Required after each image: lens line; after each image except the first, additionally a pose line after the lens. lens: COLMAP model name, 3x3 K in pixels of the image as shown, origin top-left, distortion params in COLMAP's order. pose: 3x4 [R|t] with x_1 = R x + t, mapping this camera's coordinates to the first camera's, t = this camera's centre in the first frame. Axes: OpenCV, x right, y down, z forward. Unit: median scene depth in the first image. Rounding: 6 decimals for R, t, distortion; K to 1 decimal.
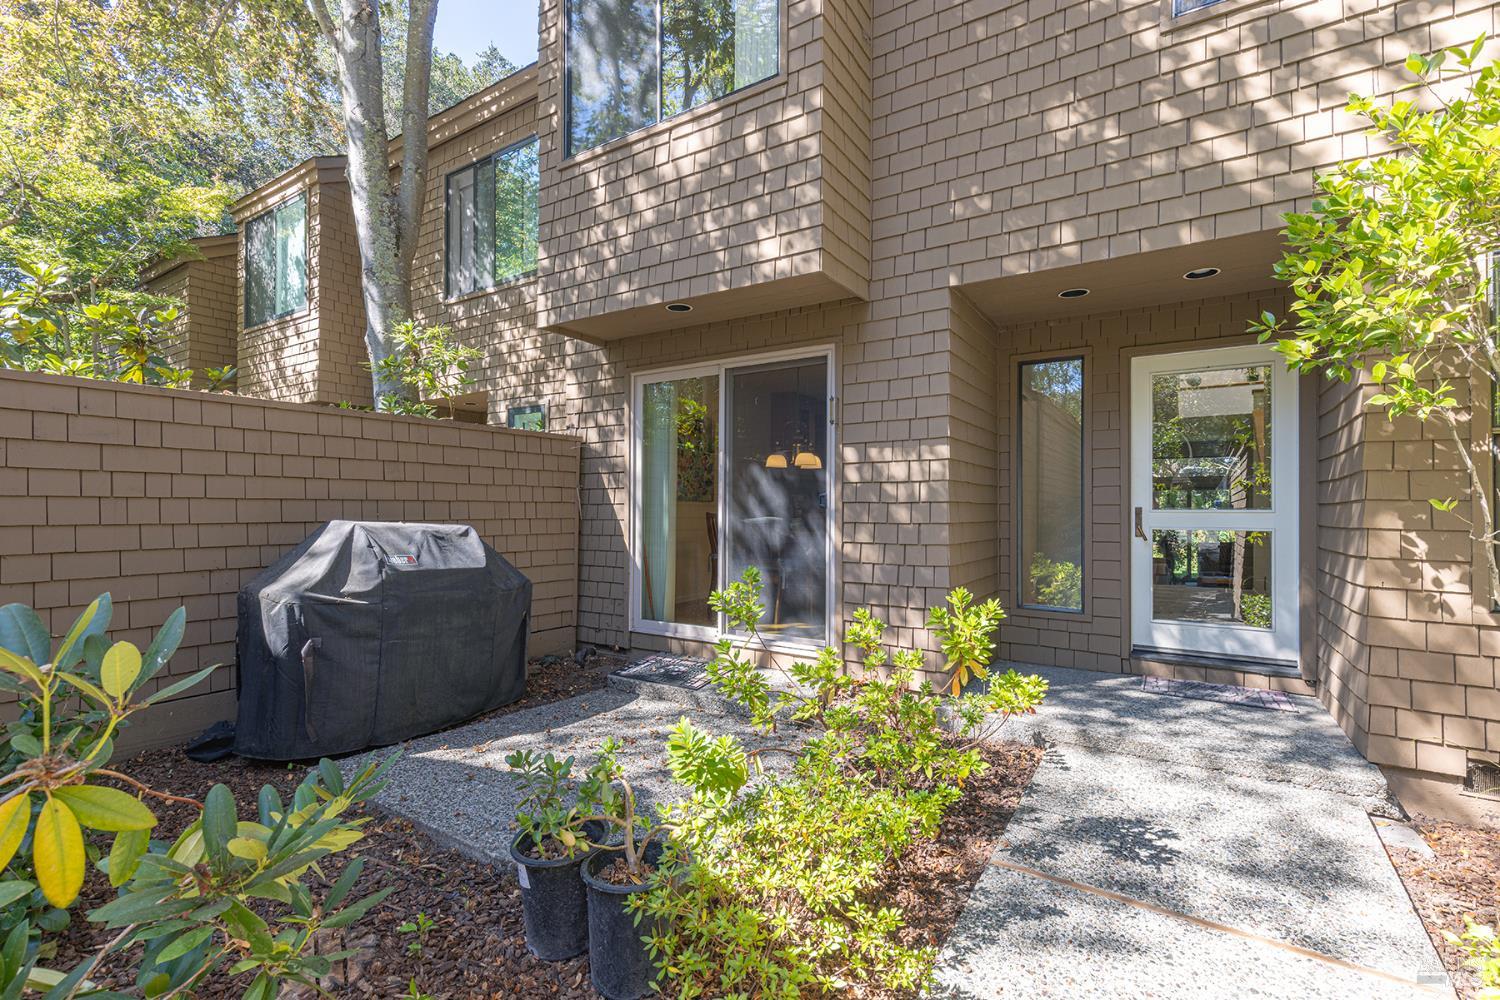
lens RADIAL K [[671.8, 0, 747.1], [0, 671.8, 506.4], [0, 0, 1]] dist [0.001697, -0.000349]
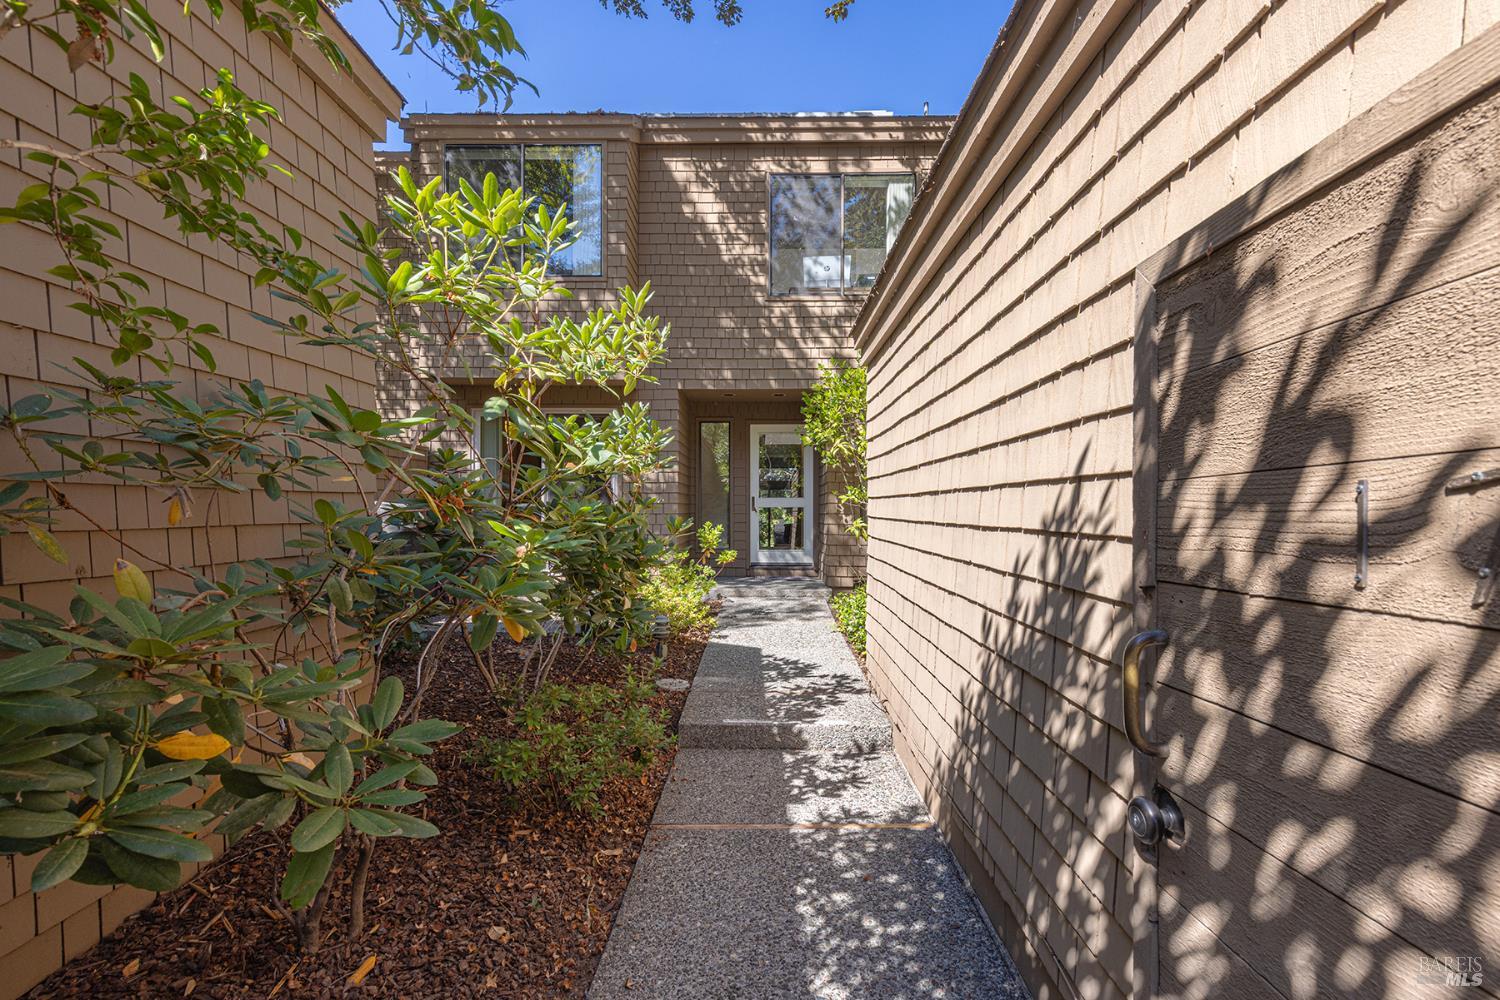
lens RADIAL K [[671.8, 0, 747.1], [0, 671.8, 506.4], [0, 0, 1]] dist [0.001697, -0.000349]
pose [[0.850170, -0.000892, 0.526508, -0.642902], [-0.000666, 0.999996, 0.002769, 0.032163], [-0.526508, -0.002705, 0.850166, -0.926067]]
